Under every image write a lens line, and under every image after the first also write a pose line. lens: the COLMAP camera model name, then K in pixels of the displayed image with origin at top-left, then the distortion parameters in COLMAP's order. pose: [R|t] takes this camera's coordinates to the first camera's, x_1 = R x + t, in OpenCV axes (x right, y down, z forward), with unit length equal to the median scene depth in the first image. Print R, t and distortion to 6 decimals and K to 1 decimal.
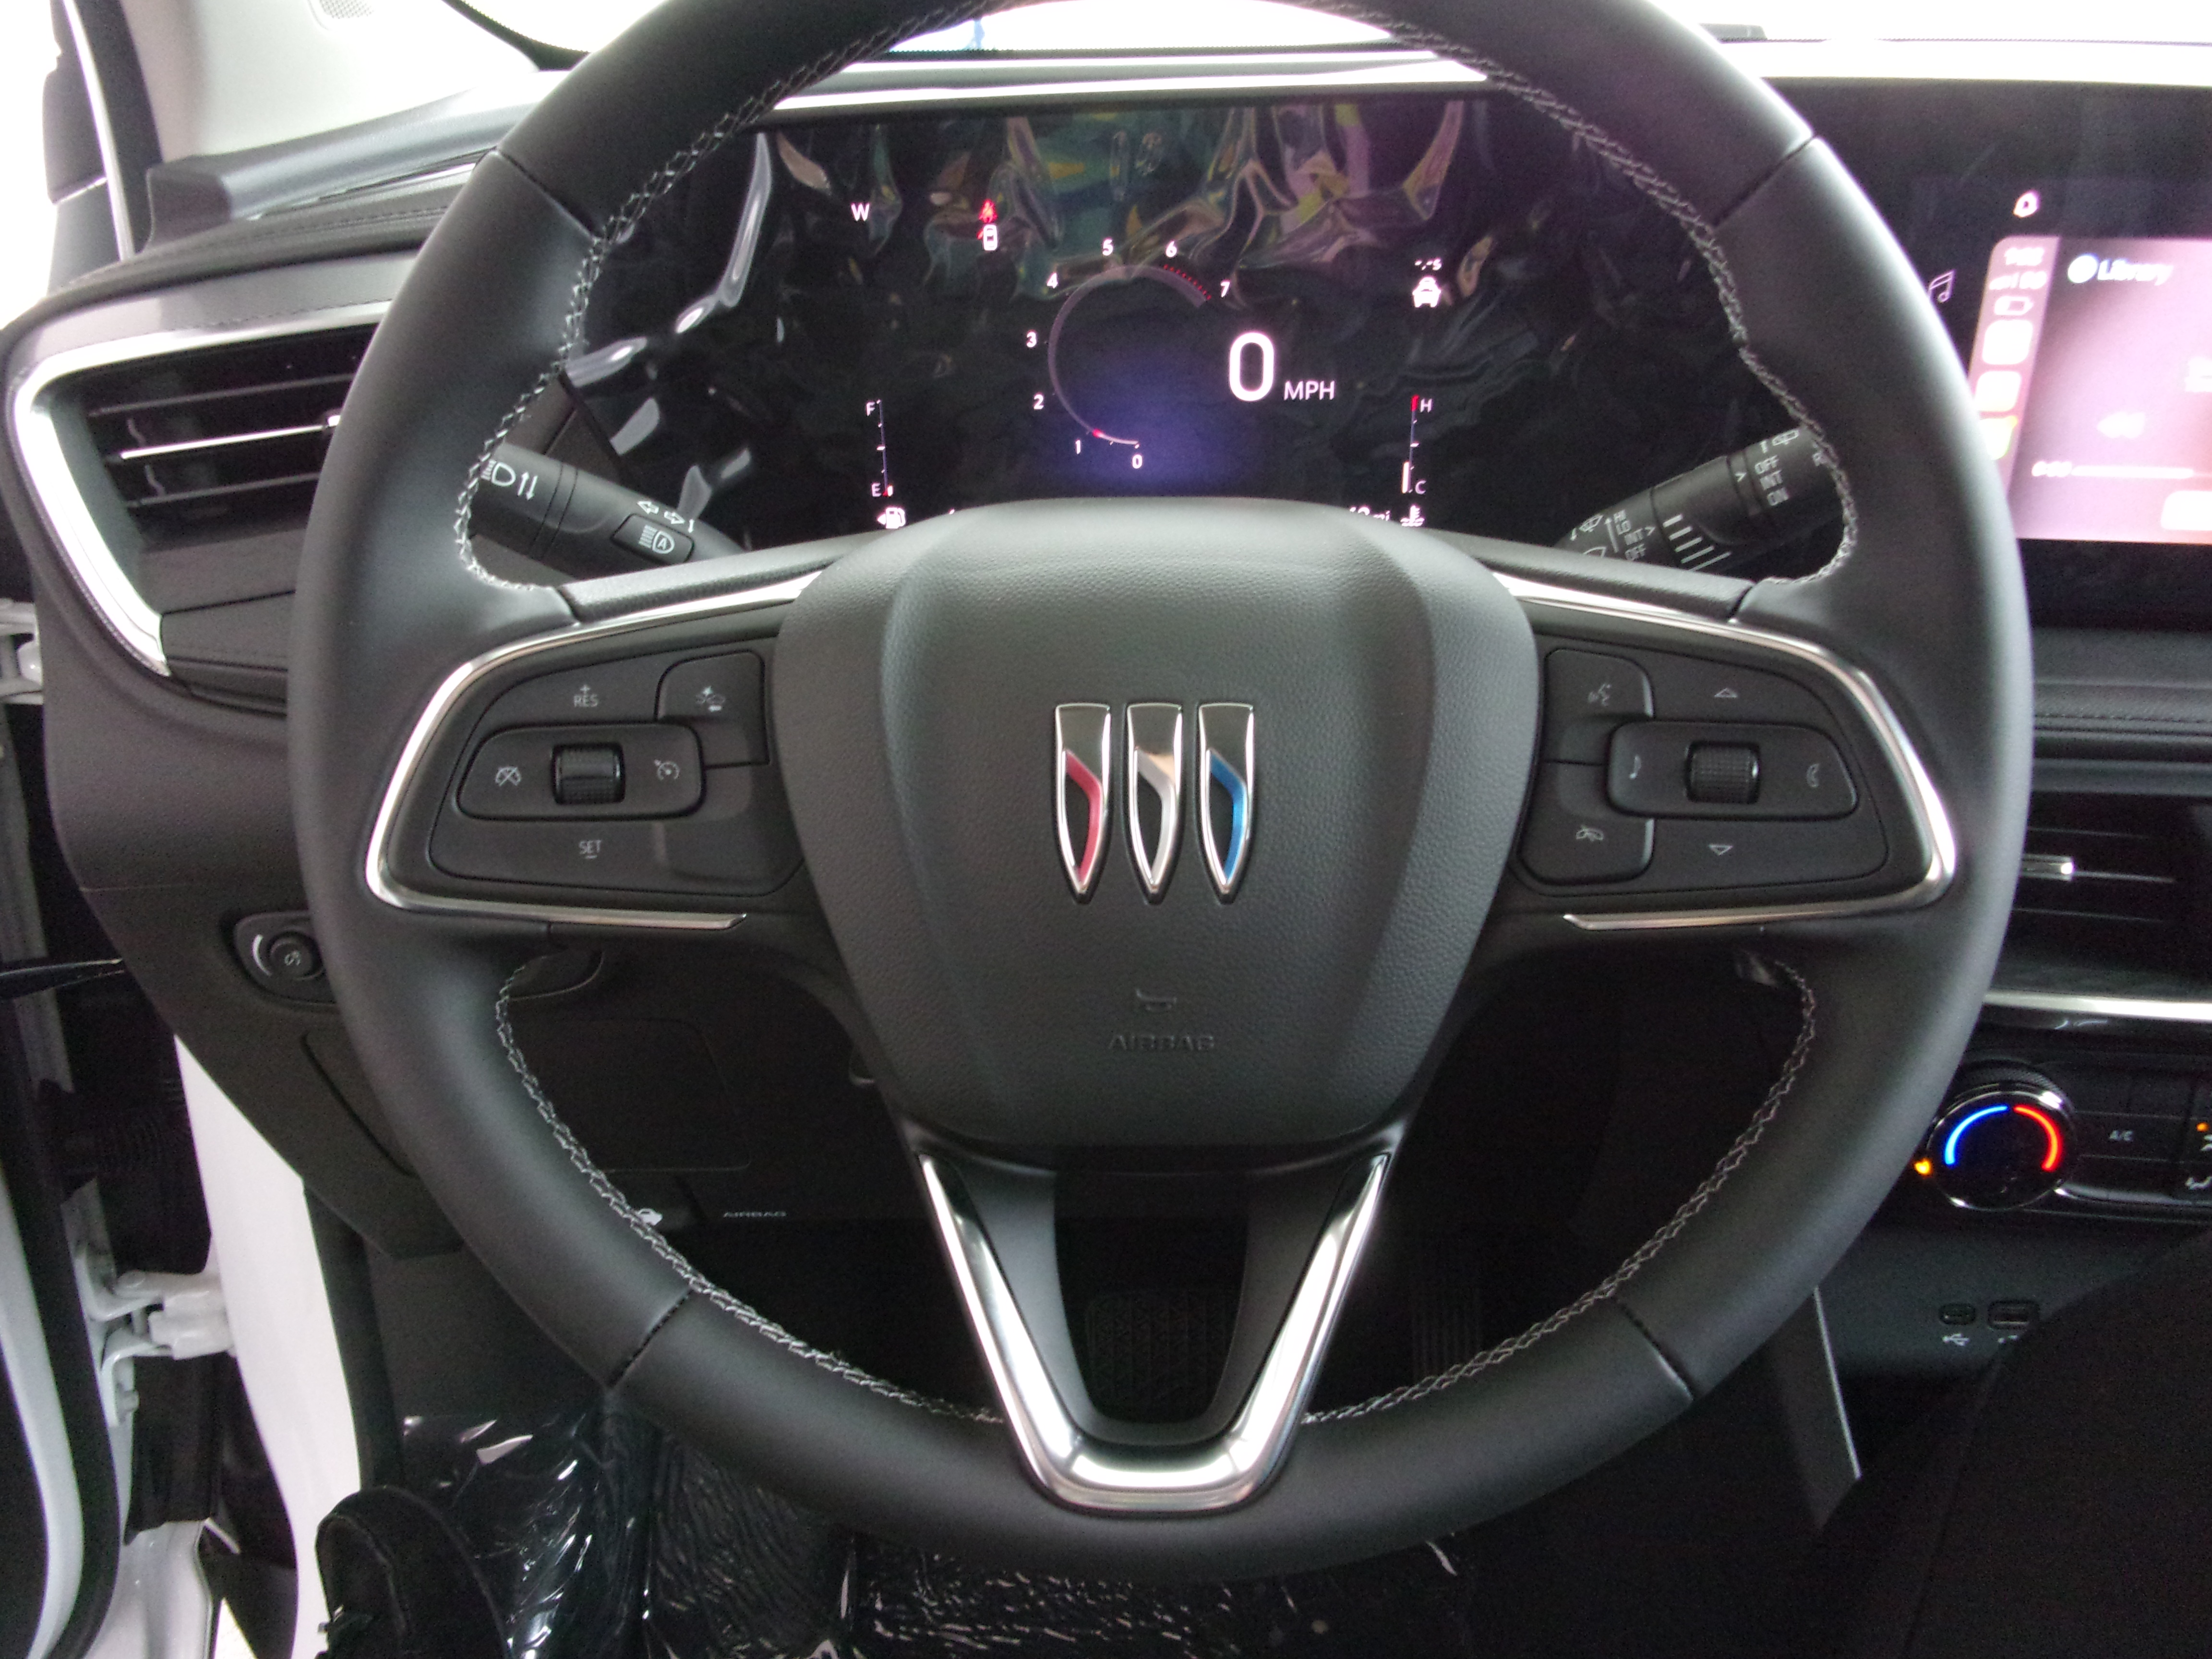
lens RADIAL K [[1844.5, 0, 1090.4], [0, 1844.5, 829.4], [0, 0, 1]] dist [0.021386, -0.054652]
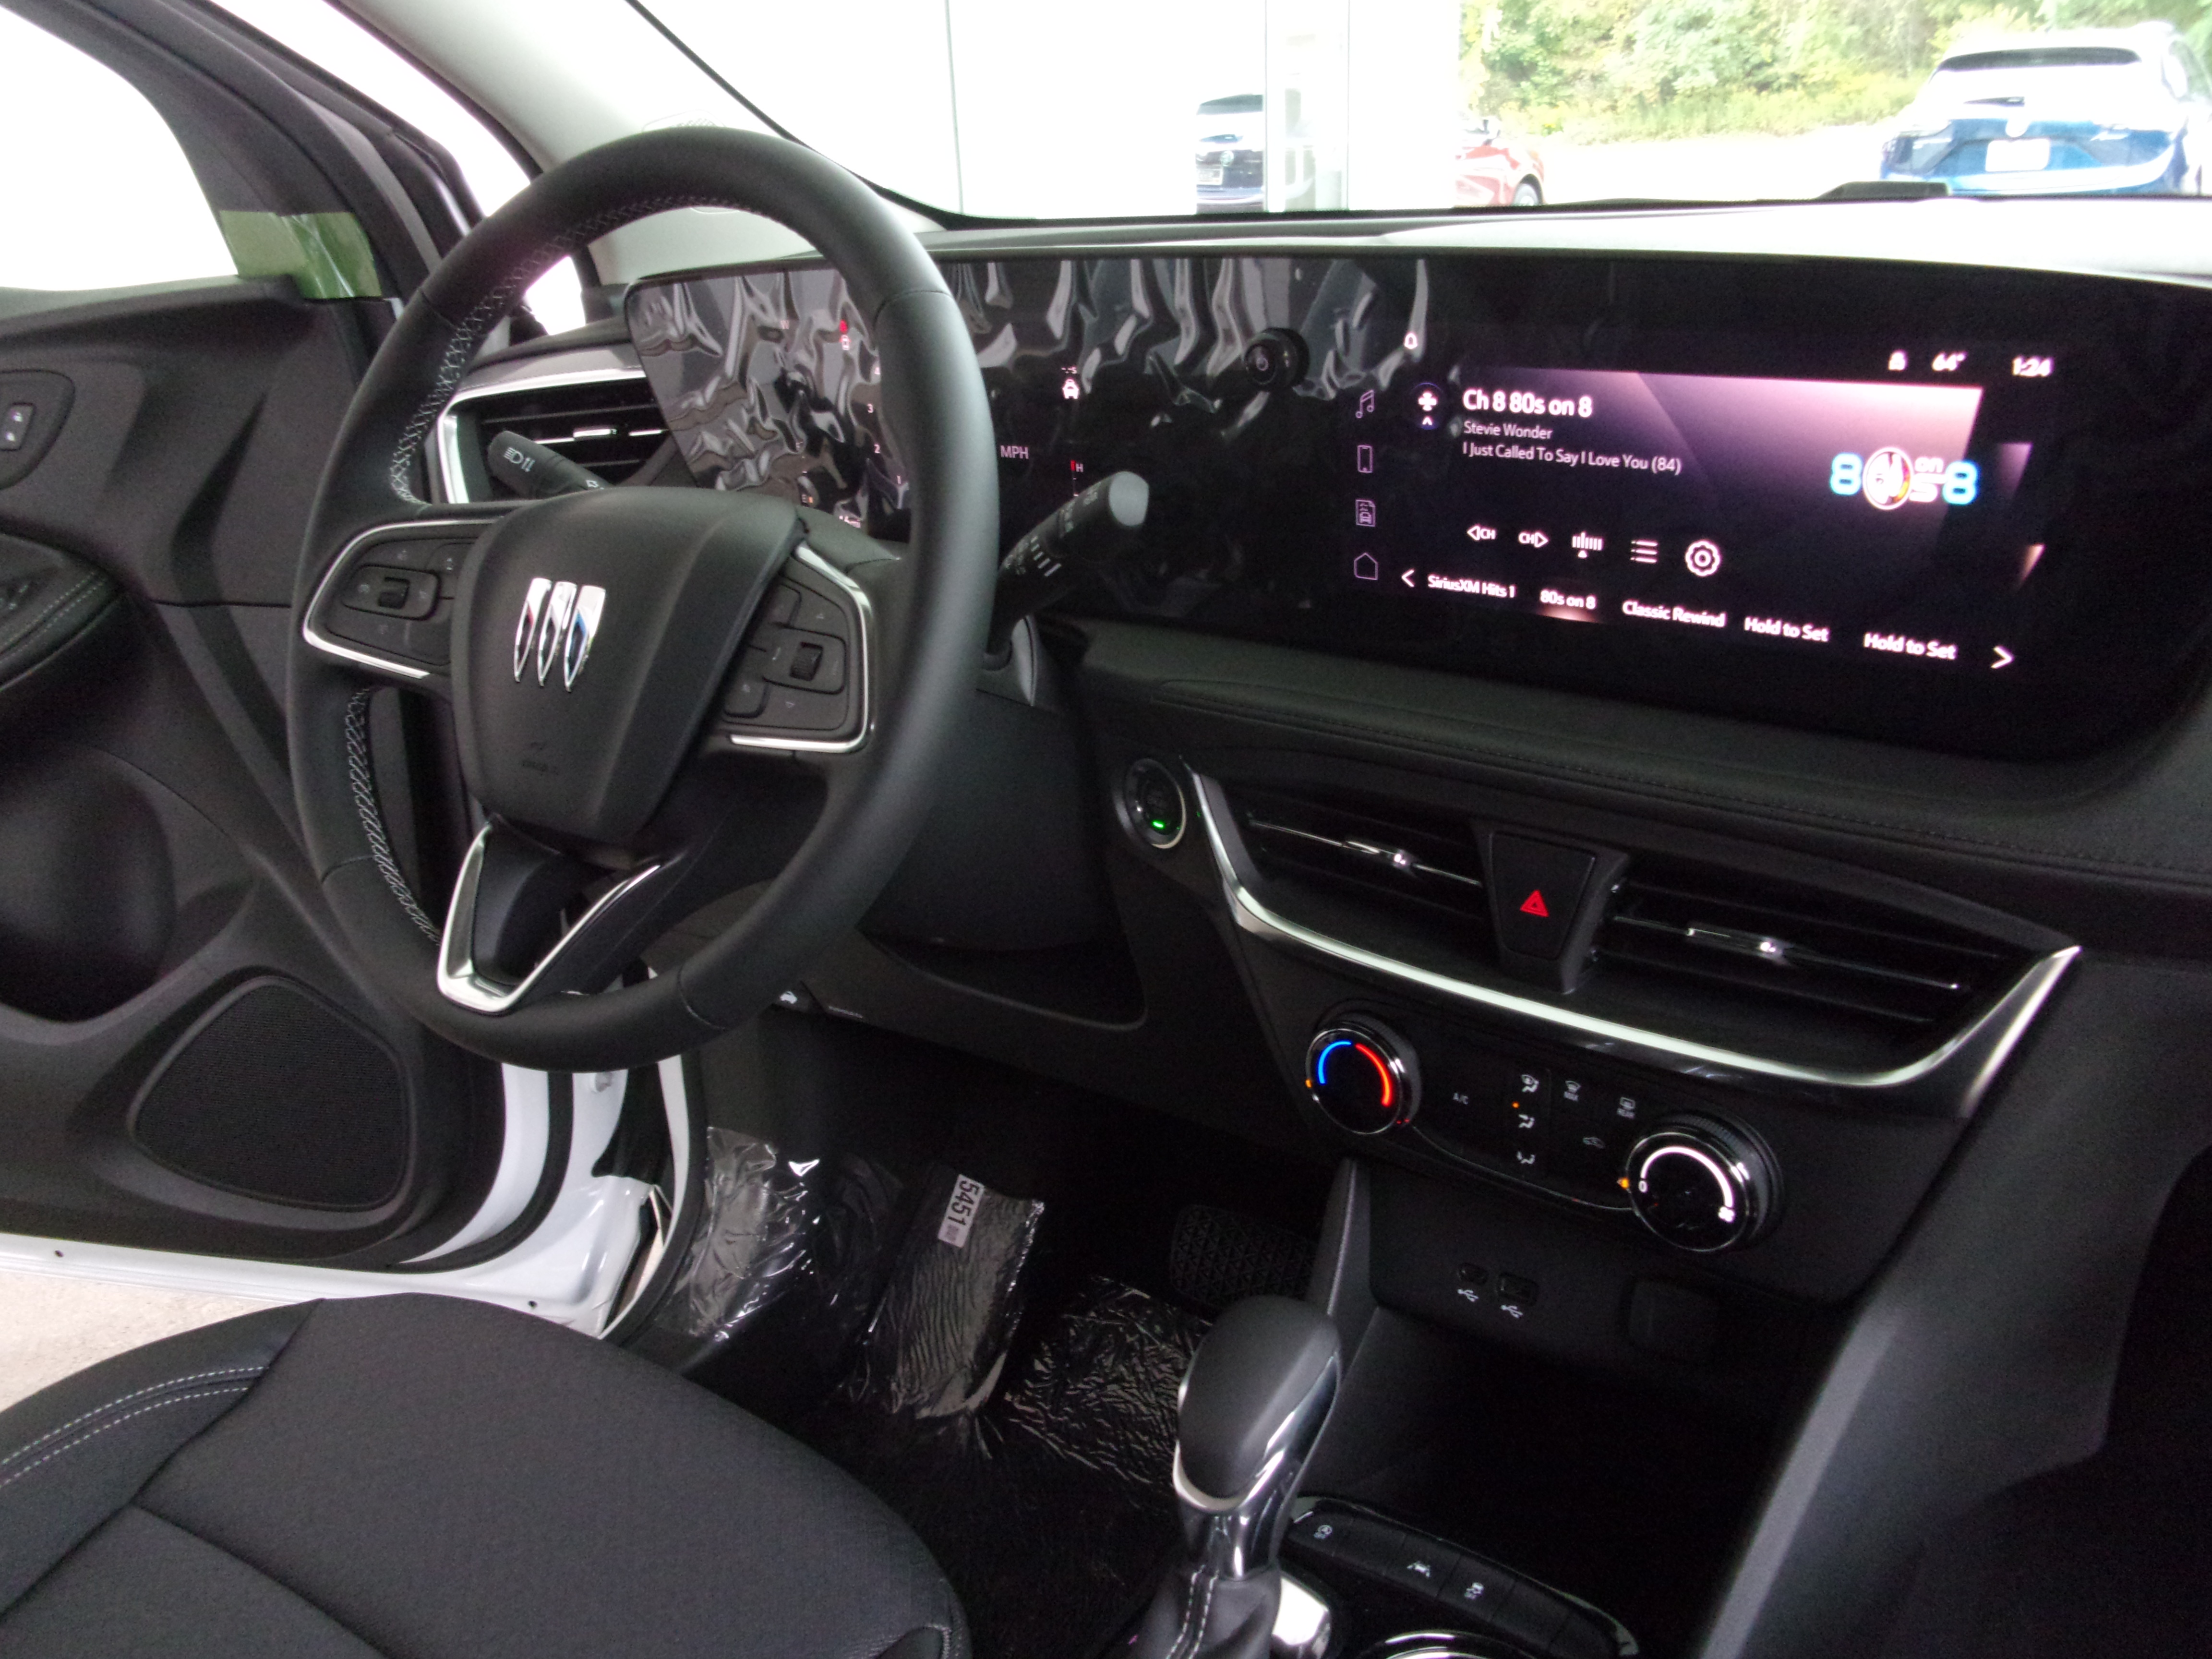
lens RADIAL K [[1844.5, 0, 1090.4], [0, 1844.5, 829.4], [0, 0, 1]] dist [0.021386, -0.054652]
pose [[0.827314, 0.168908, -0.535744, 1.035923], [-0.203886, 0.978975, -0.006199, 0.053741], [0.523433, 0.114359, 0.844358, -0.177296]]
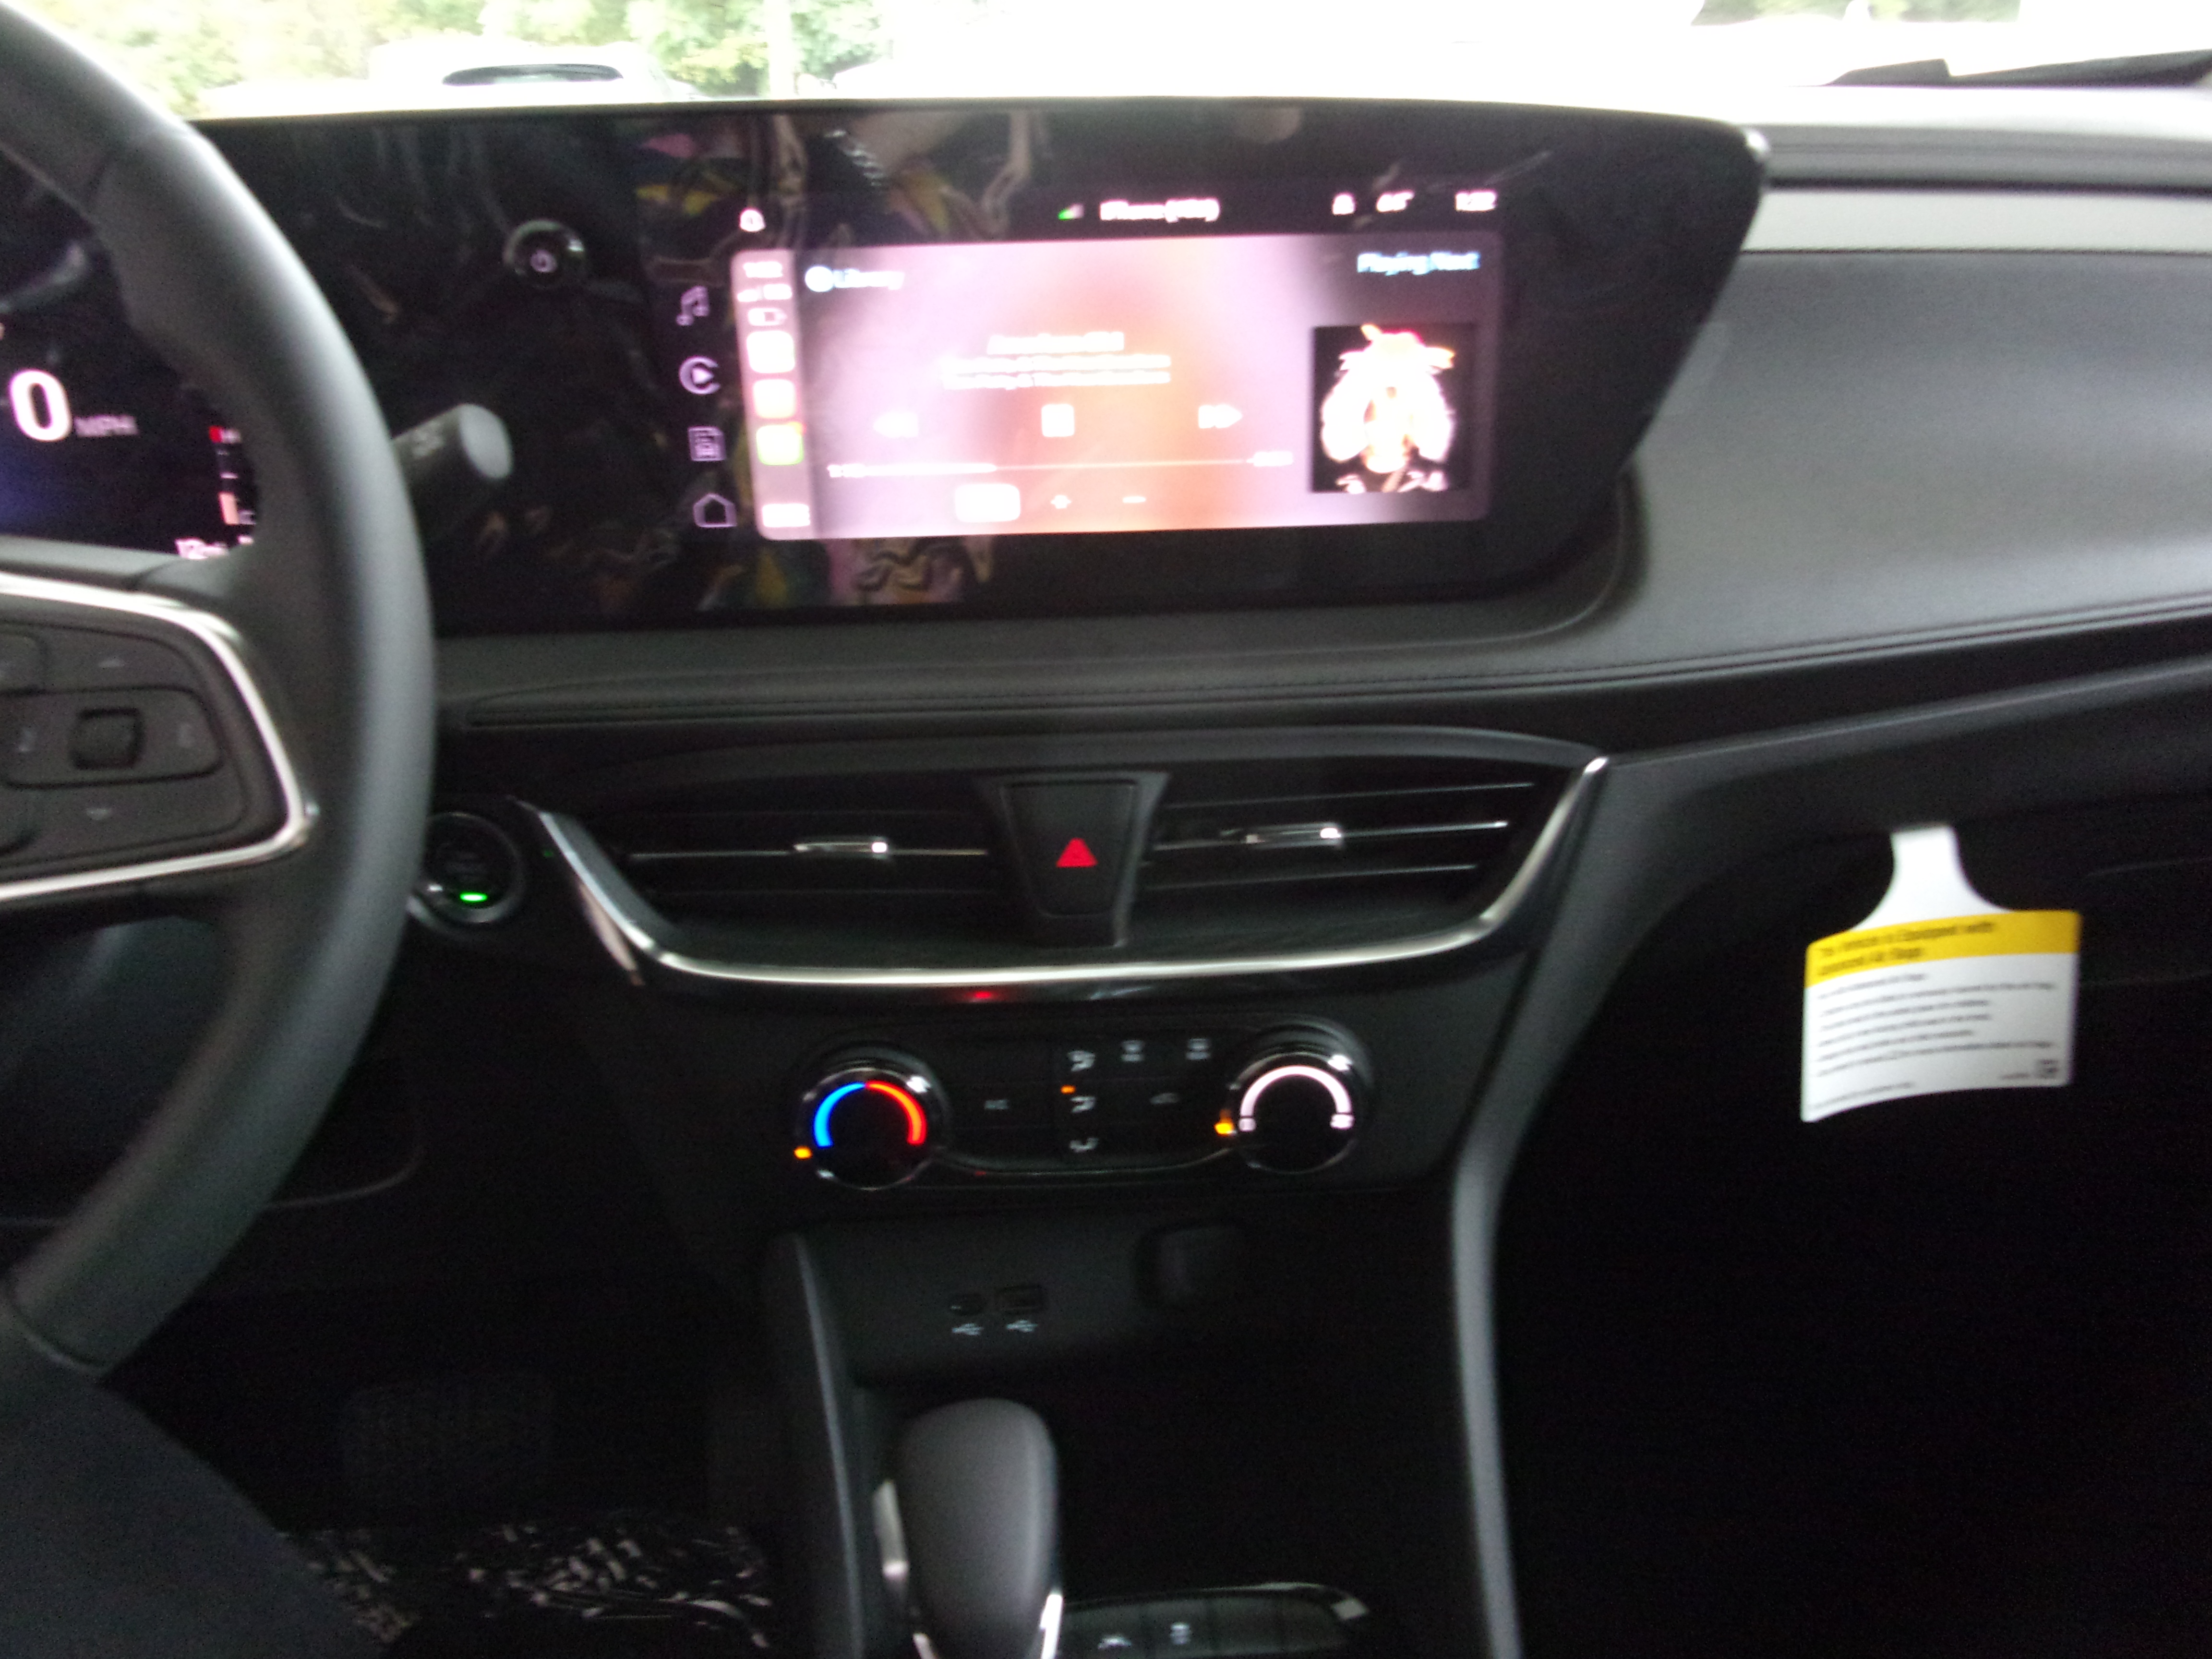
lens RADIAL K [[1849.6, 0, 1106.0], [0, 1849.6, 829.5], [0, 0, 1]] dist [-0.000347, 0.009515]
pose [[0.990544, -0.067613, 0.119380, 0.539503], [0.075572, 0.995120, -0.063448, 0.088112], [-0.114507, 0.071870, 0.990819, -0.046710]]
